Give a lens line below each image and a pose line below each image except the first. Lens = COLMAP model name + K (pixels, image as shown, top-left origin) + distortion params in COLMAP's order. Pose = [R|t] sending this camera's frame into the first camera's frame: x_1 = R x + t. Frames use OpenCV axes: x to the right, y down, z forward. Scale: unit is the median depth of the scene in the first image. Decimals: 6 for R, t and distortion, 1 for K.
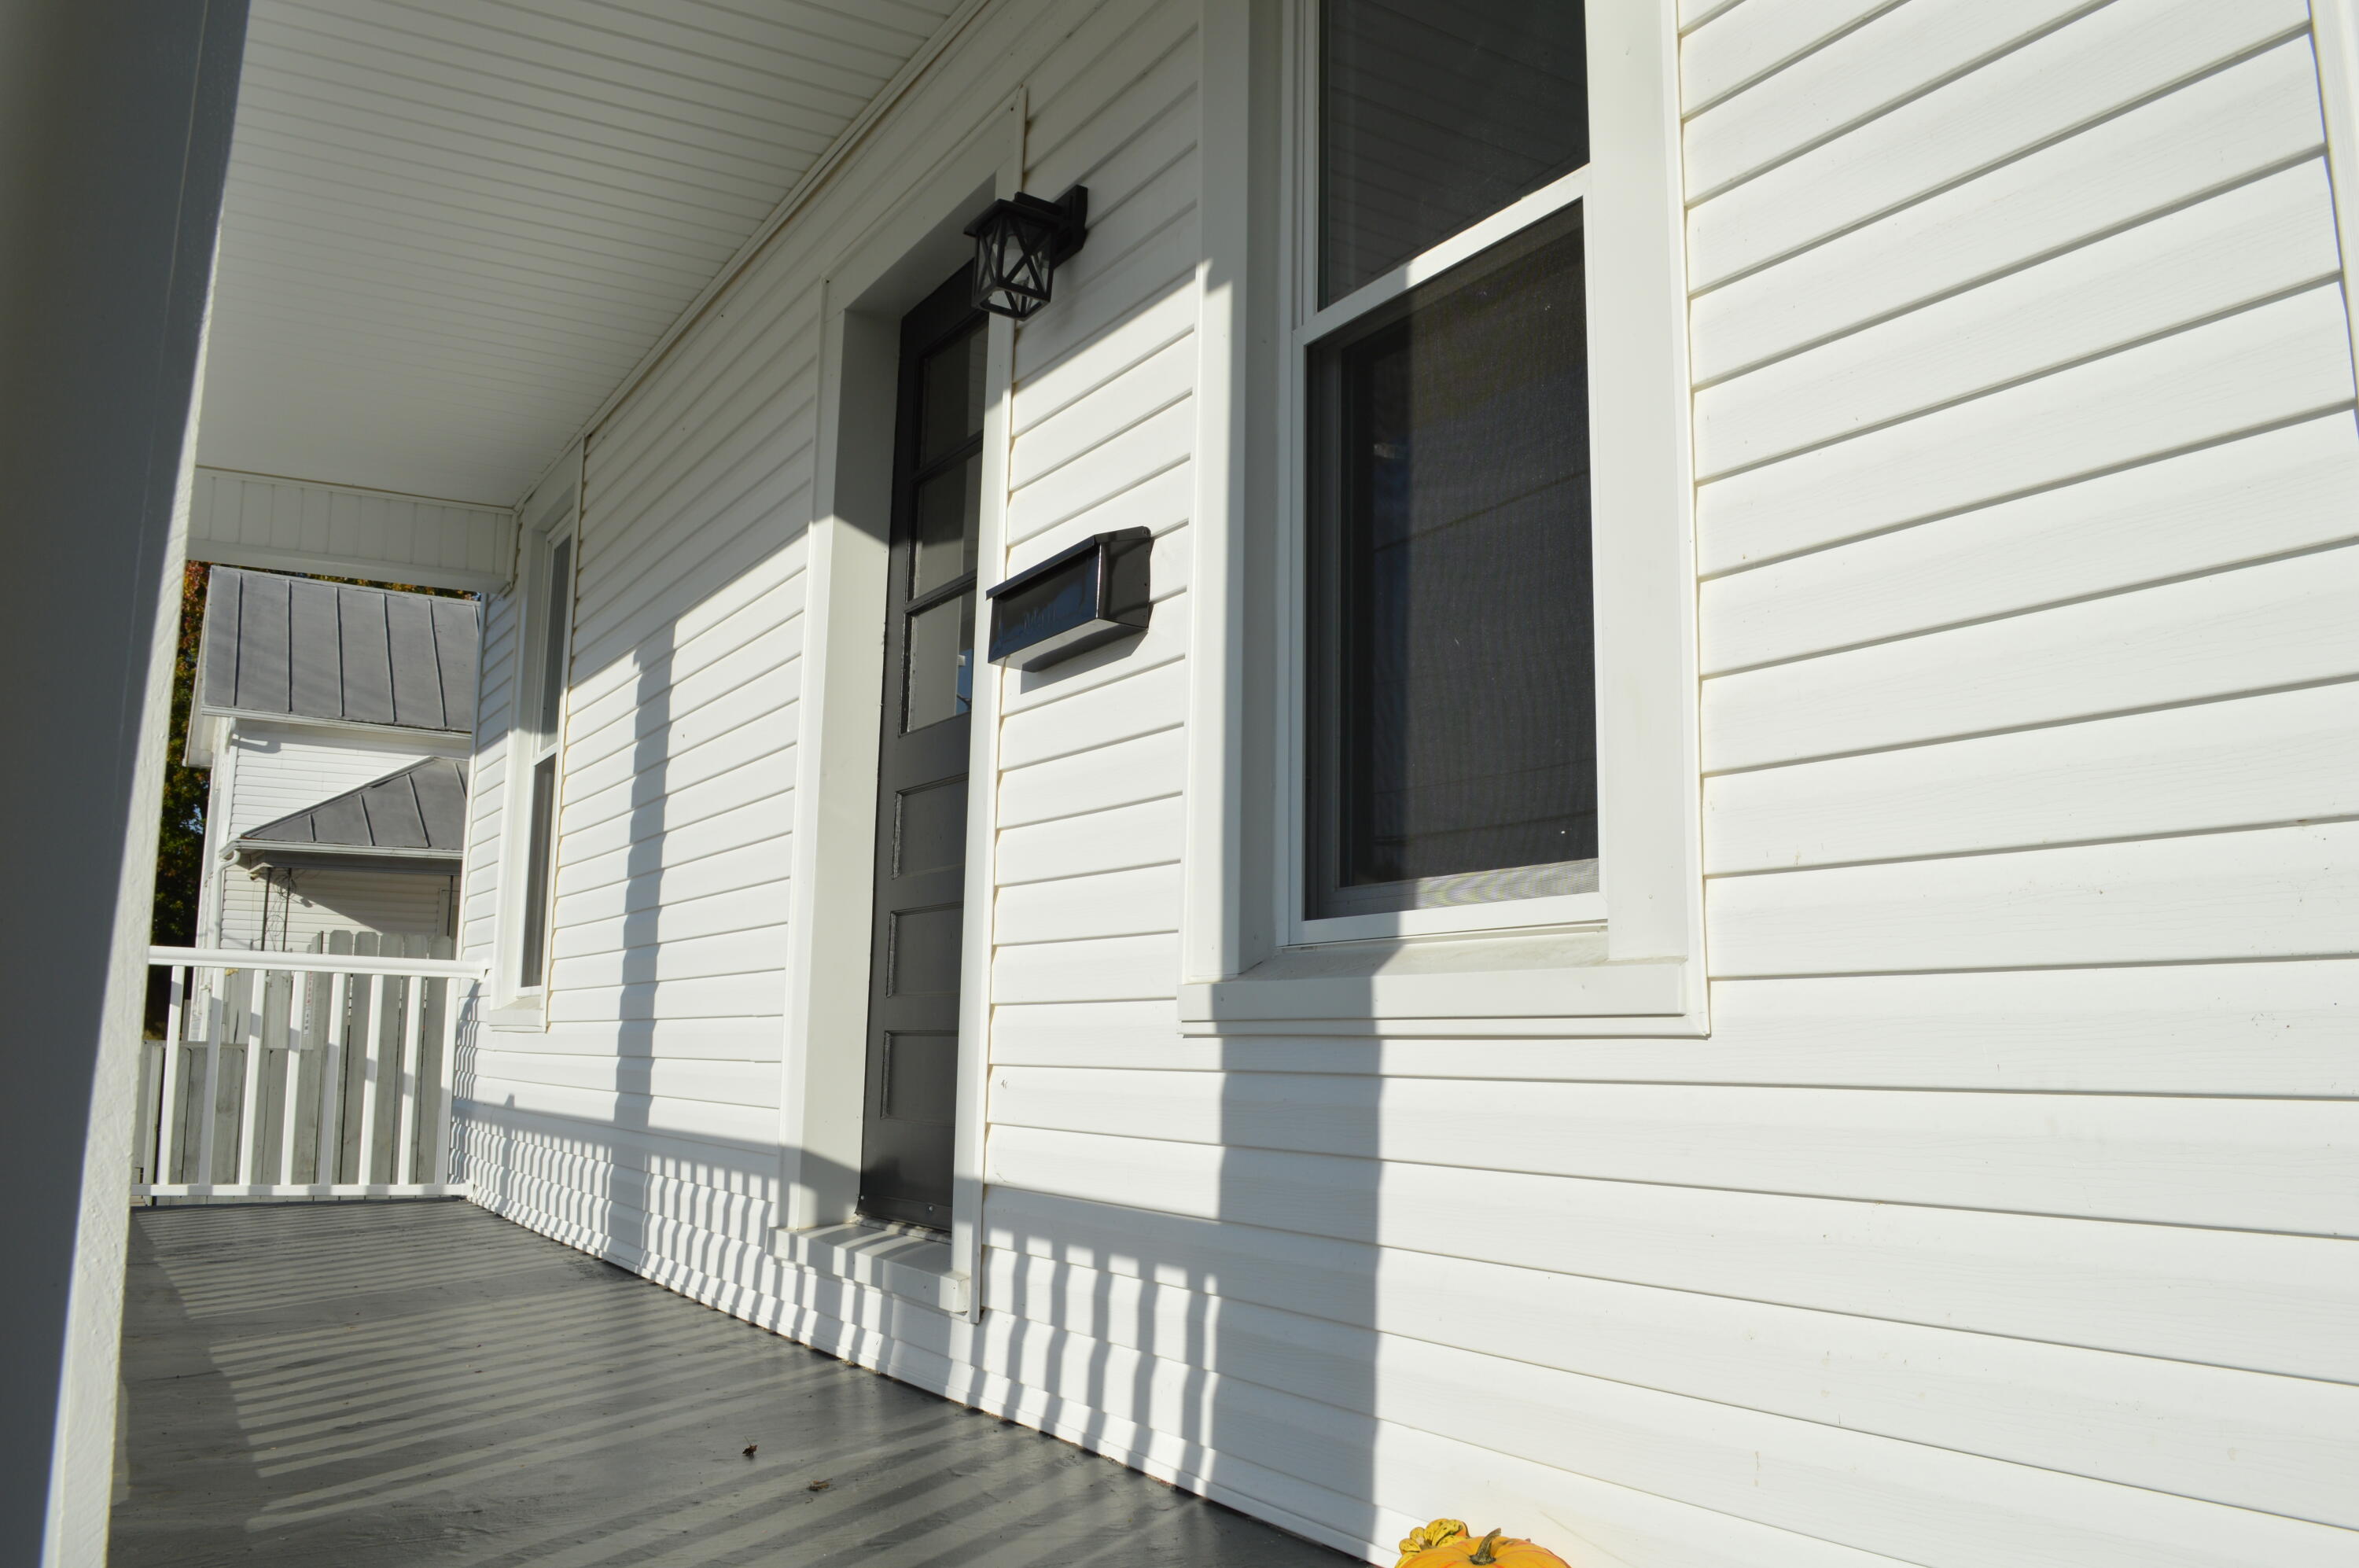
lens RADIAL K [[1901.4, 0, 1179.5], [0, 1901.4, 784.0], [0, 0, 1]] dist [-0.003032, -0.001078]
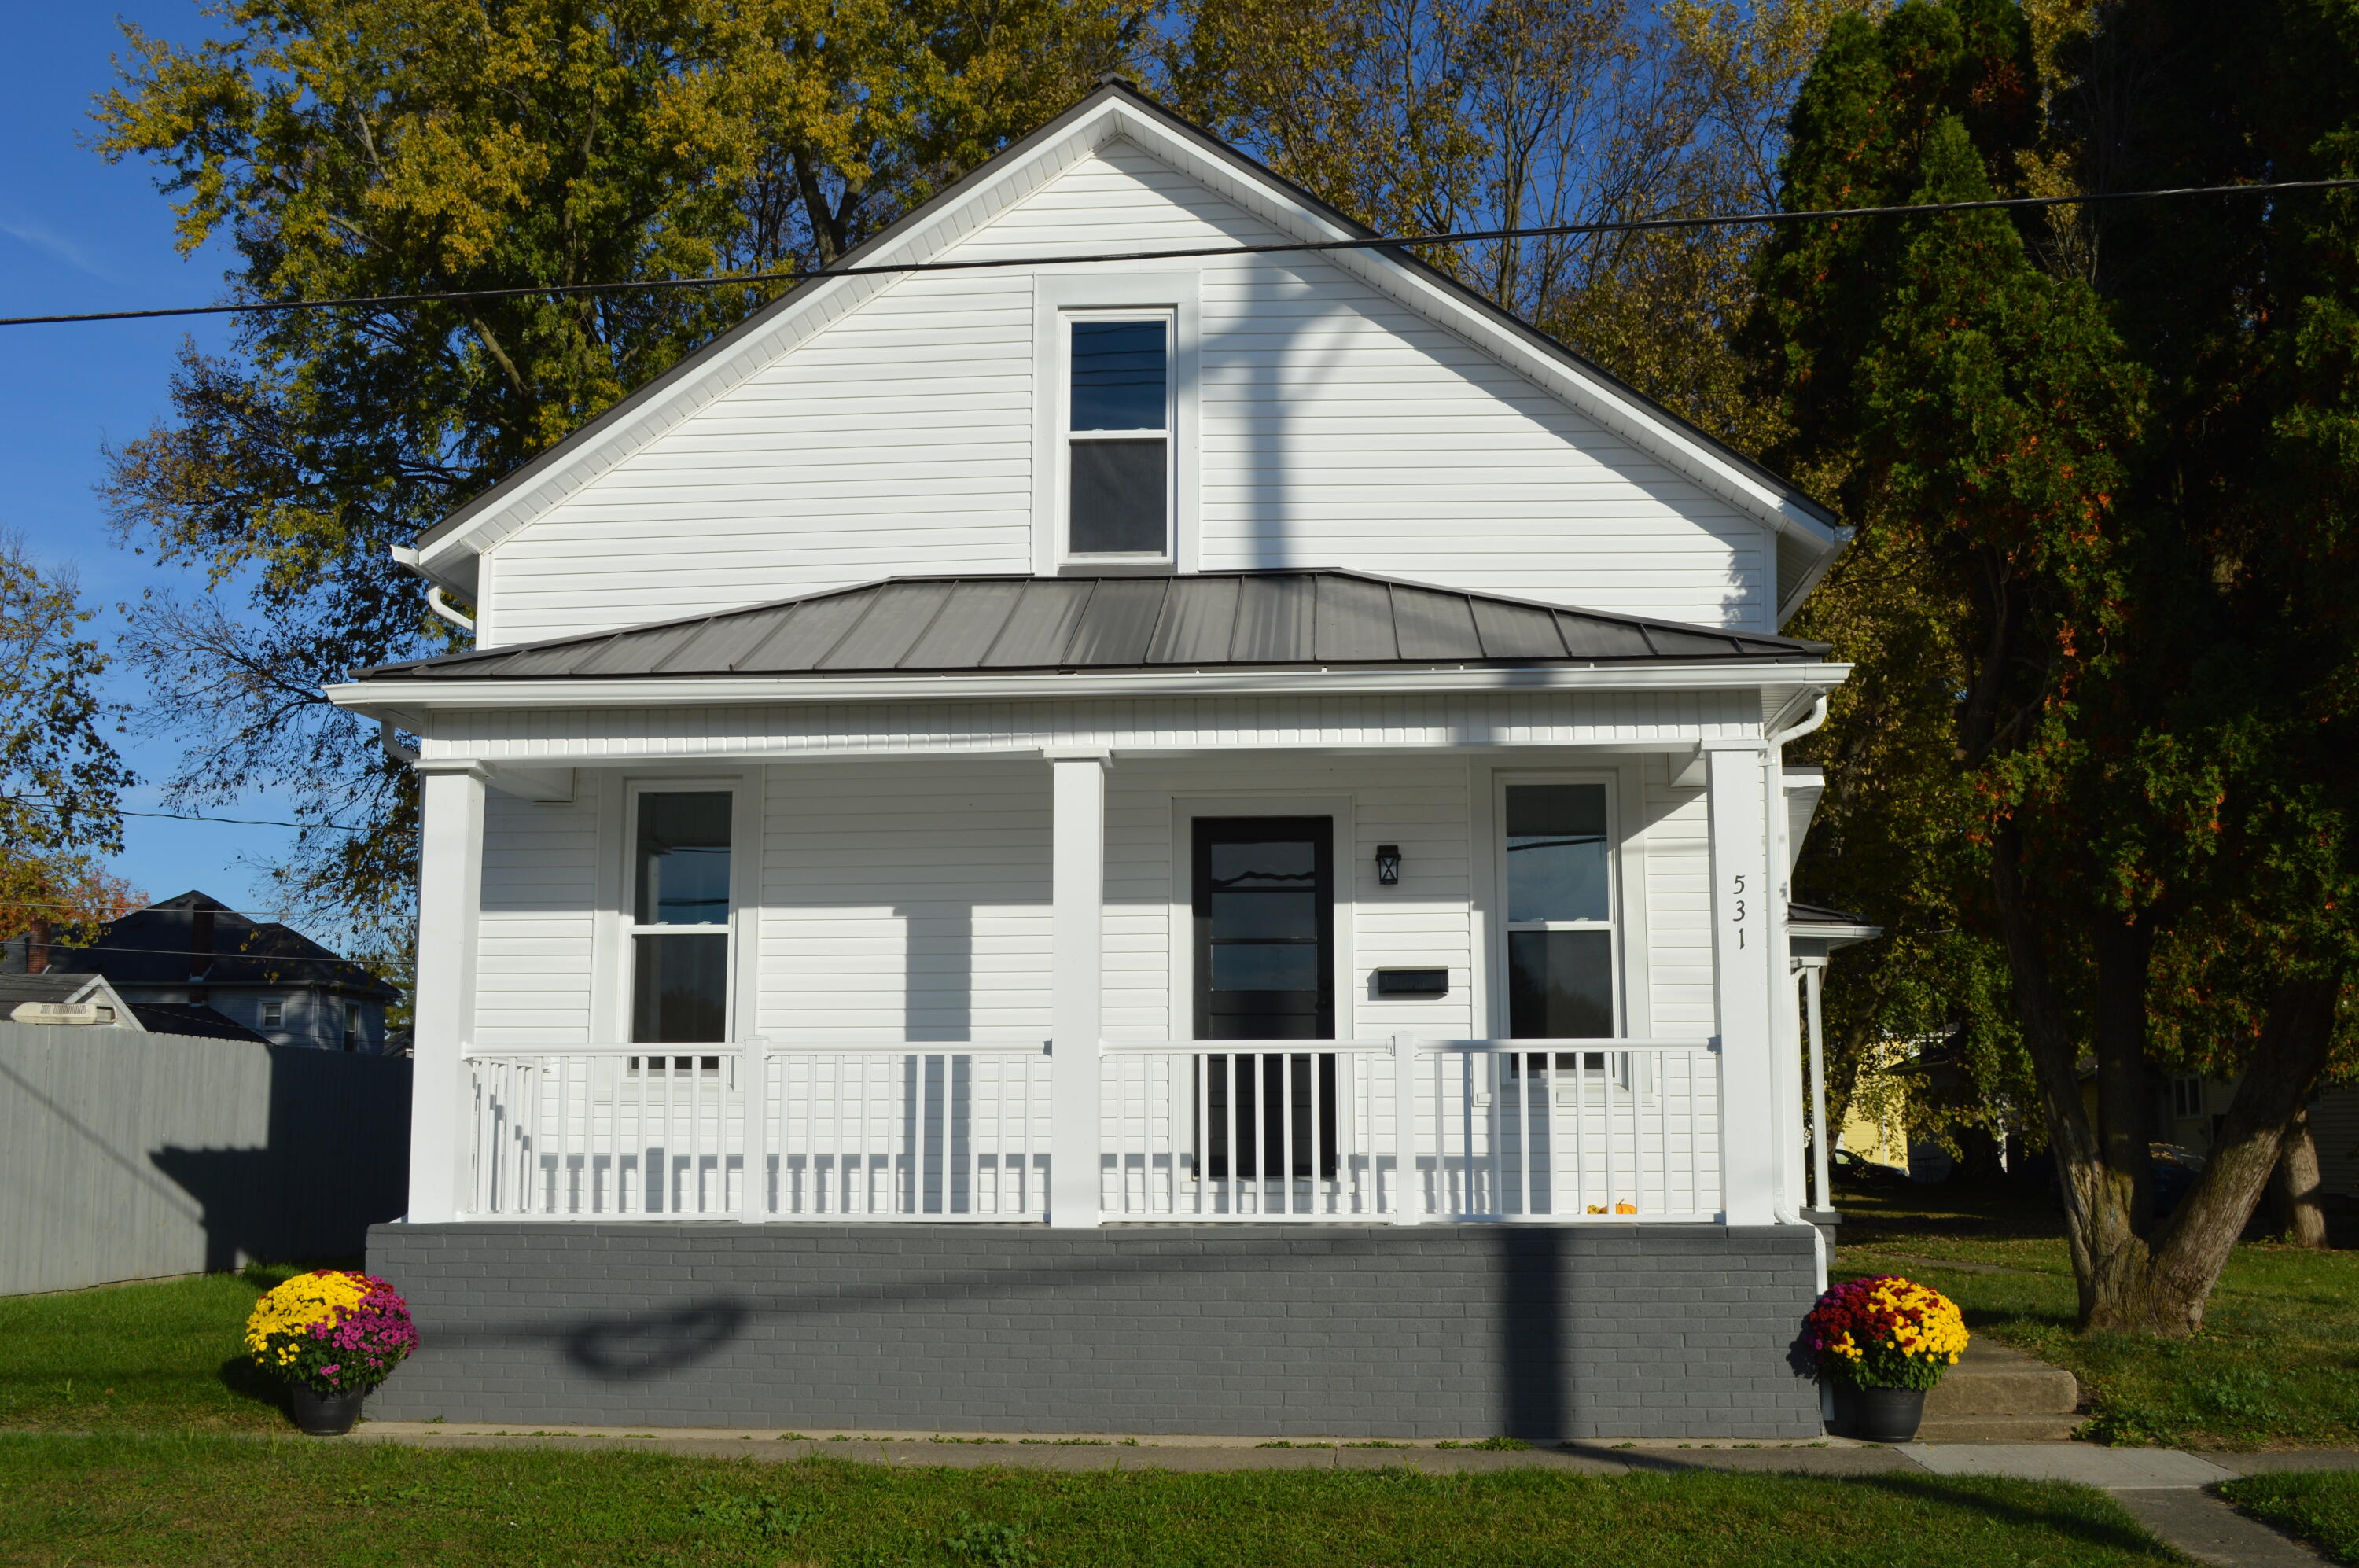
lens RADIAL K [[2354.9, 0, 1179.5], [0, 2354.9, 784.0], [0, 0, 1]] dist [-0.013511, -0.181686]
pose [[0.579148, 0.102113, 0.808802, -2.941897], [-0.103201, 0.993326, -0.051511, -0.146088], [-0.808664, -0.053637, 0.585821, -0.879404]]
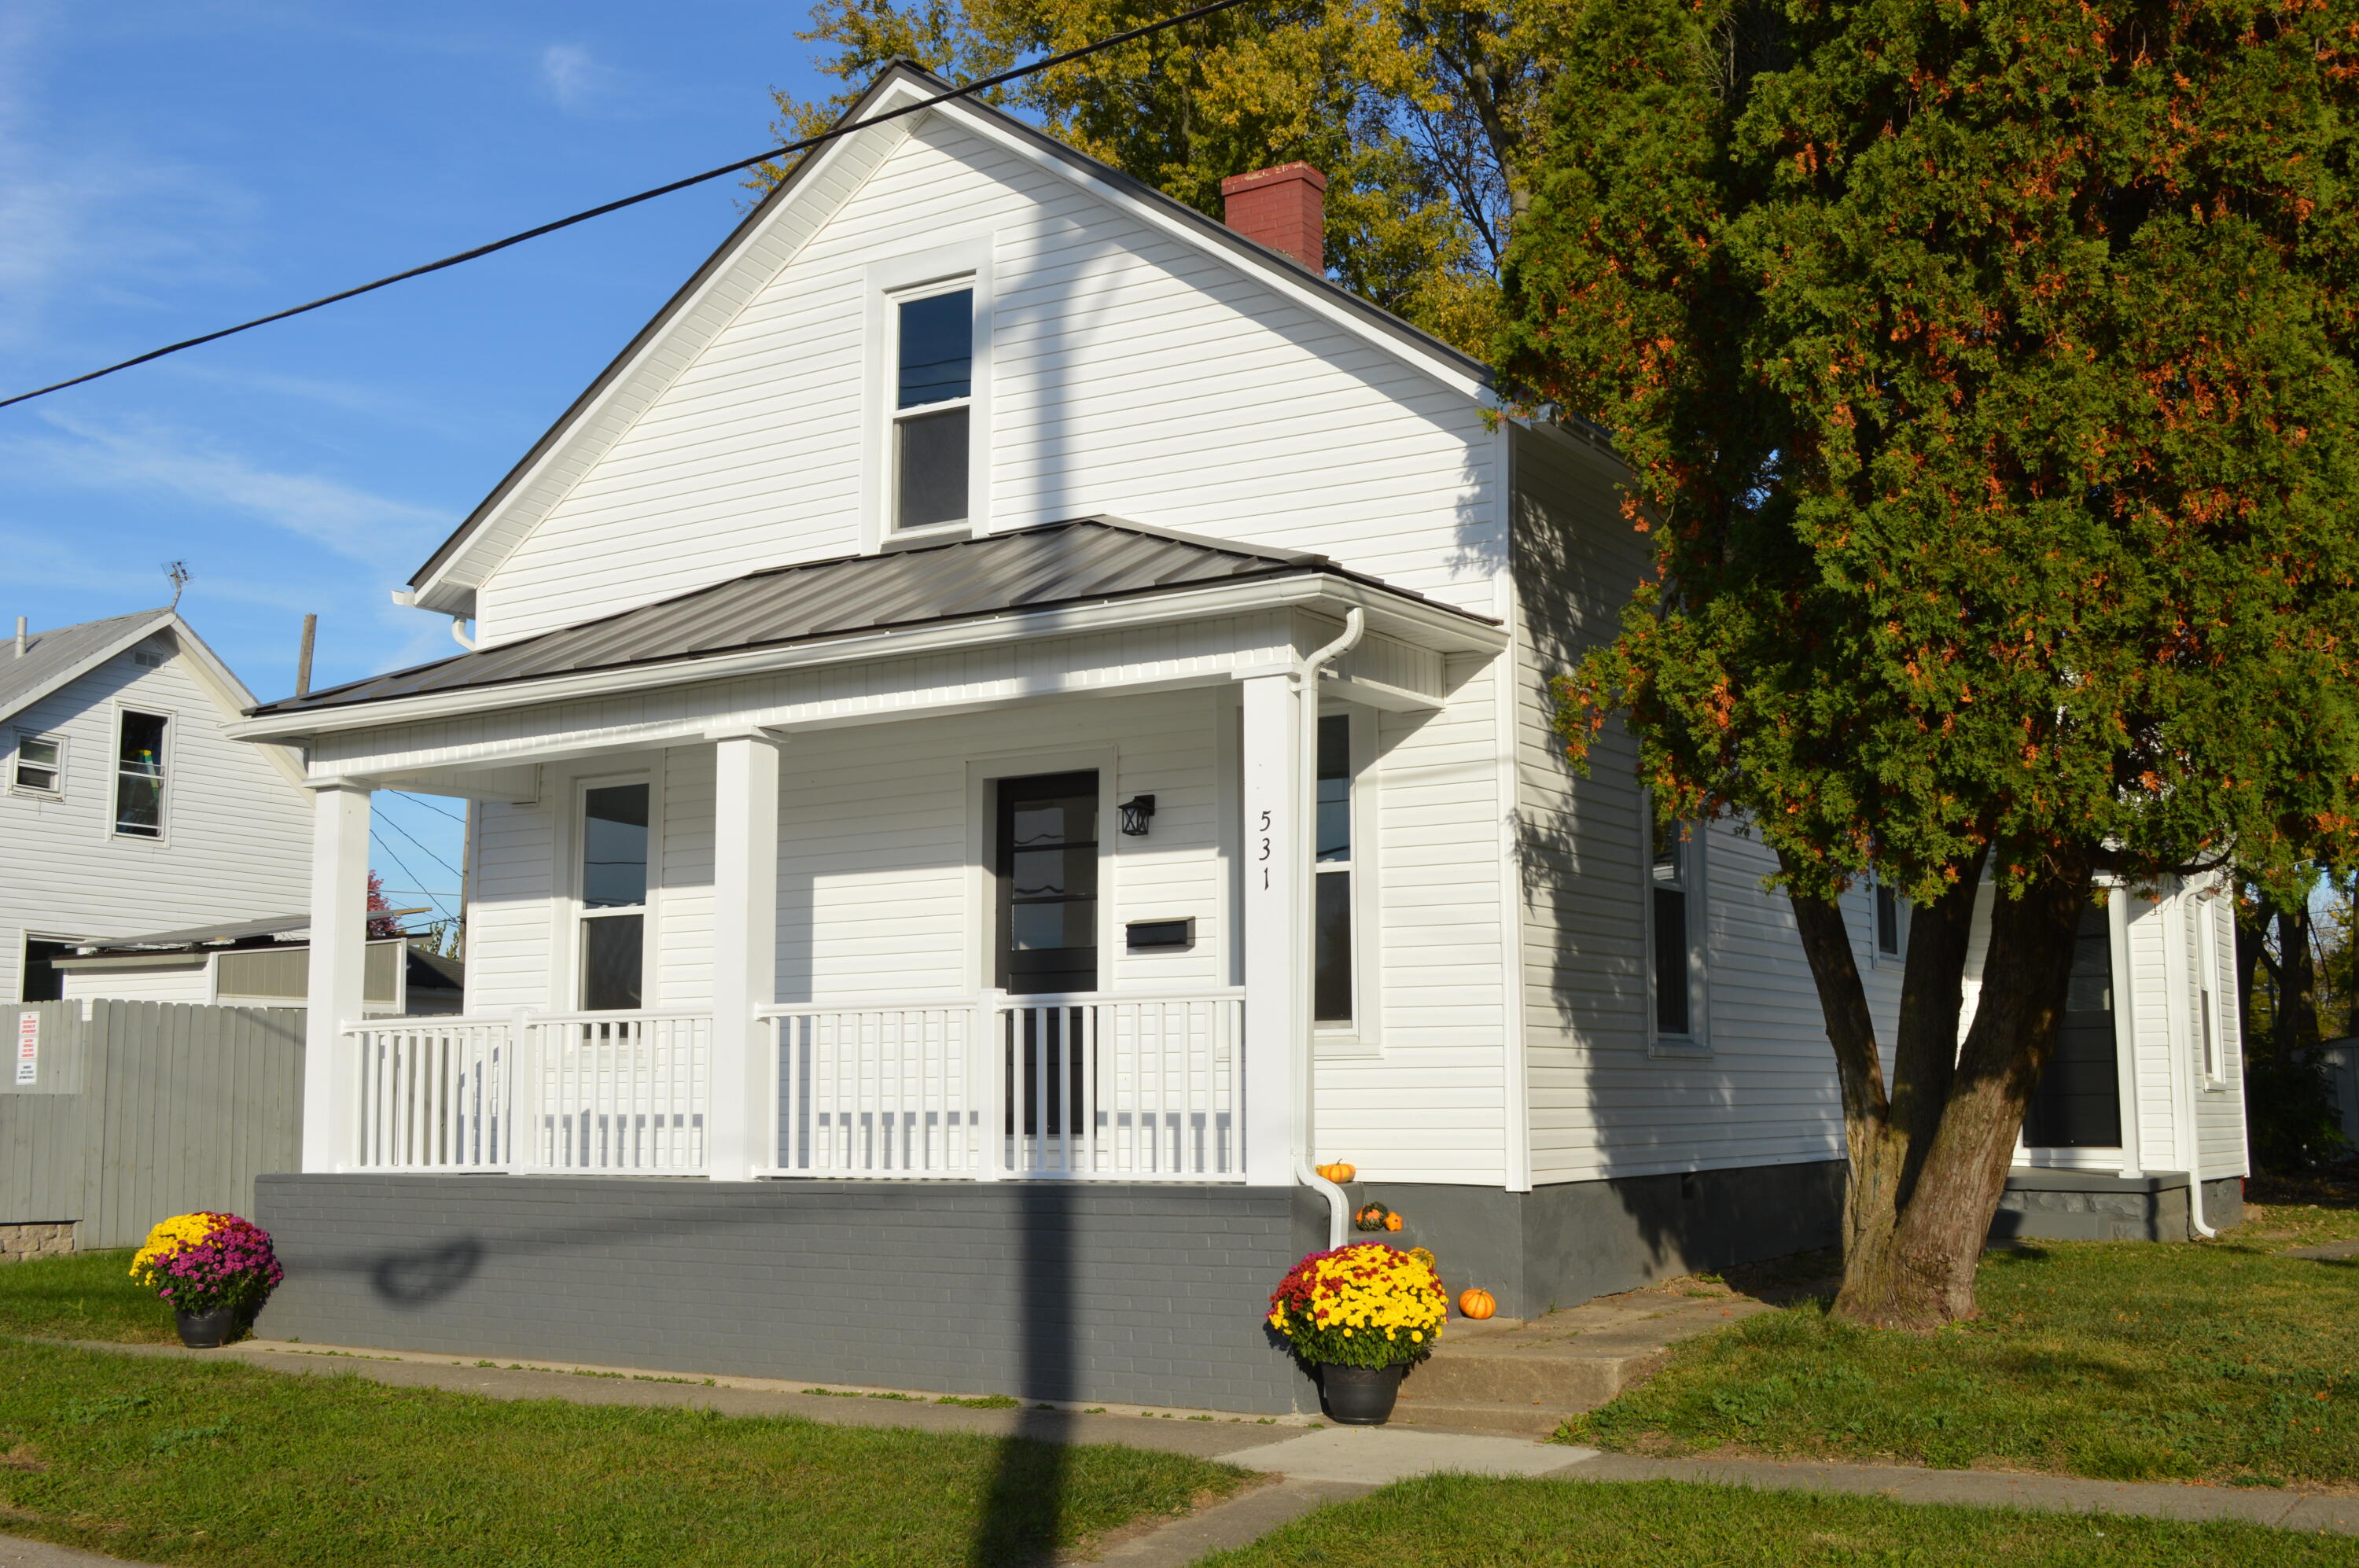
lens RADIAL K [[2470.7, 0, 1179.5], [0, 2470.7, 784.0], [0, 0, 1]] dist [-0.048943, -0.009608]
pose [[0.892093, 0.031562, 0.450749, -1.549444], [-0.038153, 0.999257, 0.005540, -0.298173], [-0.450239, -0.022140, 0.892634, -2.237413]]
